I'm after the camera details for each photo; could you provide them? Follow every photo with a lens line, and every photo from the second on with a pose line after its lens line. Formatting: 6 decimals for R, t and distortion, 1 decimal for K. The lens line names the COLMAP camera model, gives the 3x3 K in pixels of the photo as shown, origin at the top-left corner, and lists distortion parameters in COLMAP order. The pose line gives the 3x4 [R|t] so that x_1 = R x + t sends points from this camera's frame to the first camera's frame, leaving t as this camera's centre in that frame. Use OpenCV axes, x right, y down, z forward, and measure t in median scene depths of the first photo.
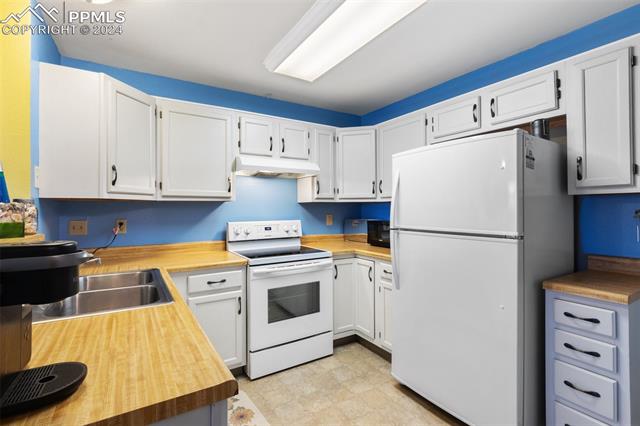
lens RADIAL K [[297.9, 0, 316.1], [0, 297.9, 204.2], [0, 0, 1]] dist [0.002920, -0.001043]
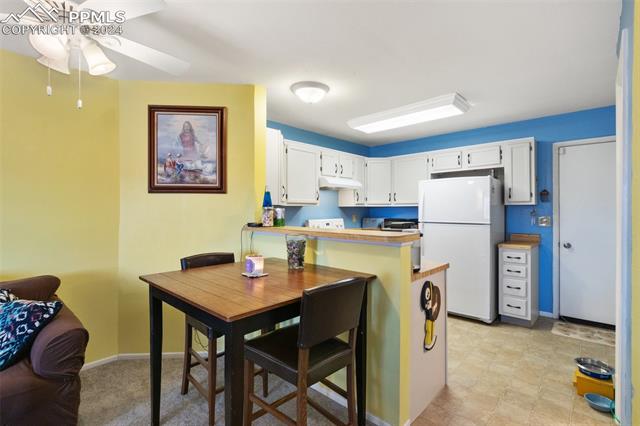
lens RADIAL K [[297.9, 0, 316.7], [0, 297.9, 207.6], [0, 0, 1]] dist [0.002920, -0.001043]
pose [[0.968103, 0.005521, 0.250492, -0.686149], [-0.006664, 0.999971, 0.003716, -0.006979], [-0.250465, -0.005266, 0.968111, -0.504445]]
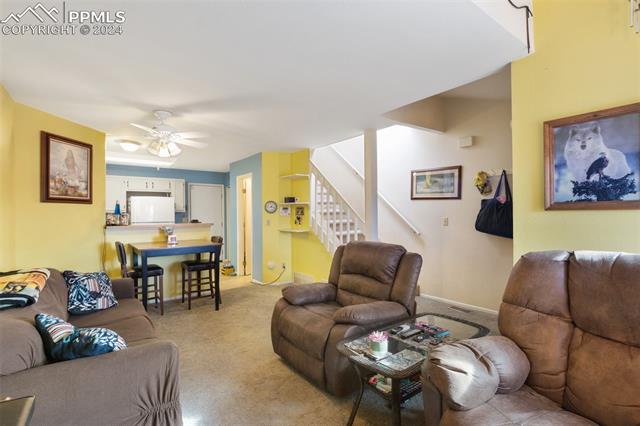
lens RADIAL K [[297.9, 0, 313.9], [0, 297.9, 214.0], [0, 0, 1]] dist [0.002920, -0.001043]
pose [[-0.086238, 0.002924, 0.996270, -2.328924], [-0.011454, 0.999927, -0.003926, -0.007599], [-0.996209, -0.011750, -0.086198, -0.409076]]
